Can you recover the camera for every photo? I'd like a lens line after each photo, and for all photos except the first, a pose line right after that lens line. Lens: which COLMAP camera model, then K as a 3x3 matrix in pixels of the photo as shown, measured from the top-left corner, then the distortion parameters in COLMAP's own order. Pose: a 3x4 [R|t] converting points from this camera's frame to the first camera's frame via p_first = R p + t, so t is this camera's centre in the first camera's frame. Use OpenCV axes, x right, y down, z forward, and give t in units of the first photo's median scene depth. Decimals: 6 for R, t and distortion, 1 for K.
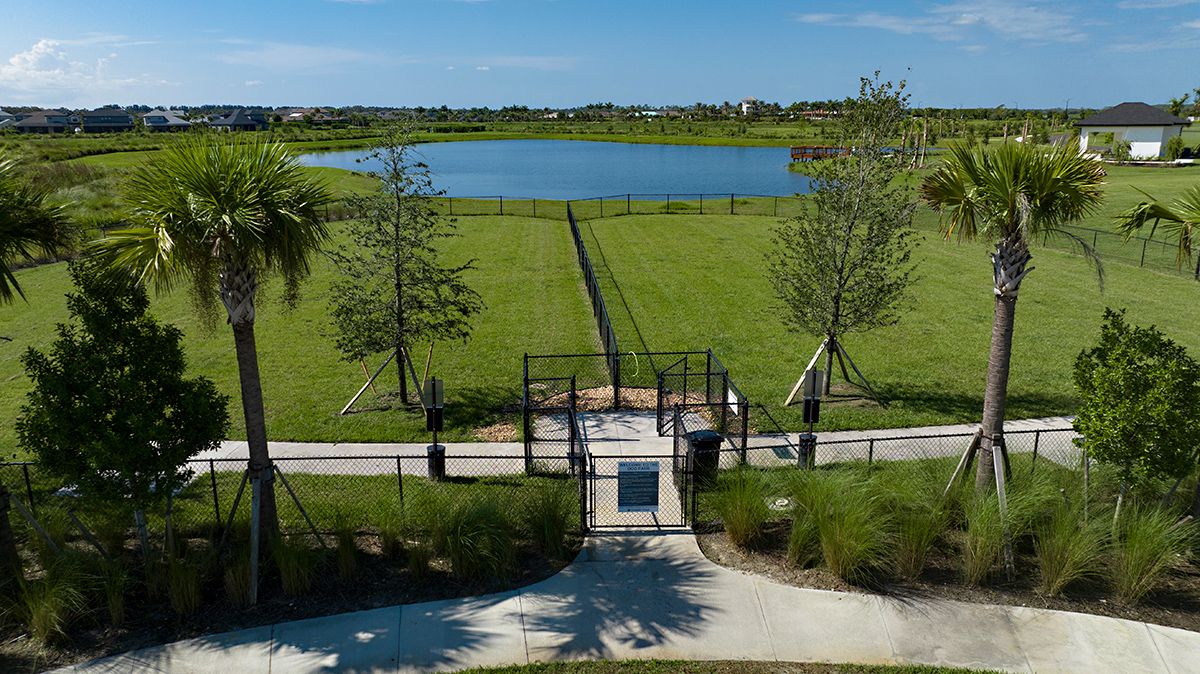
lens RADIAL K [[836.6, 0, 598.6], [0, 836.6, 340.4], [0, 0, 1]] dist [-0.033399, 0.036119]
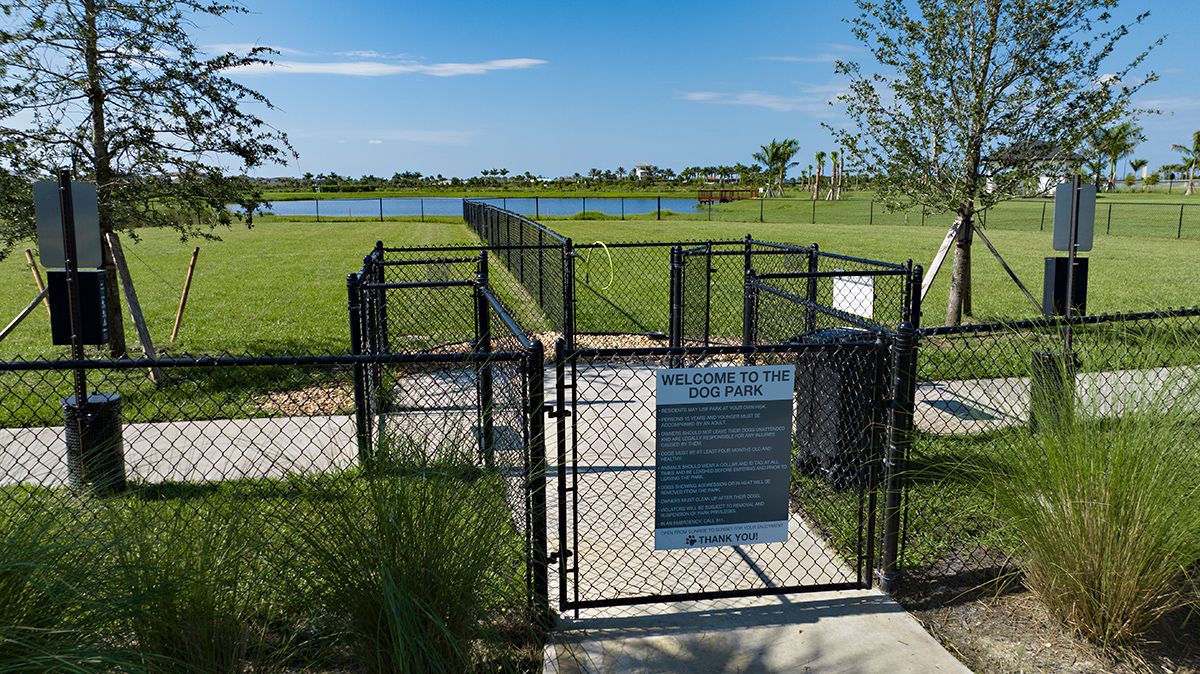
lens RADIAL K [[836.6, 0, 601.8], [0, 836.6, 331.3], [0, 0, 1]] dist [-0.033399, 0.036119]
pose [[0.991828, -0.017947, 0.126316, -0.030080], [0.029822, 0.995242, -0.092755, 0.152002], [-0.124050, 0.095764, 0.987644, 0.688299]]
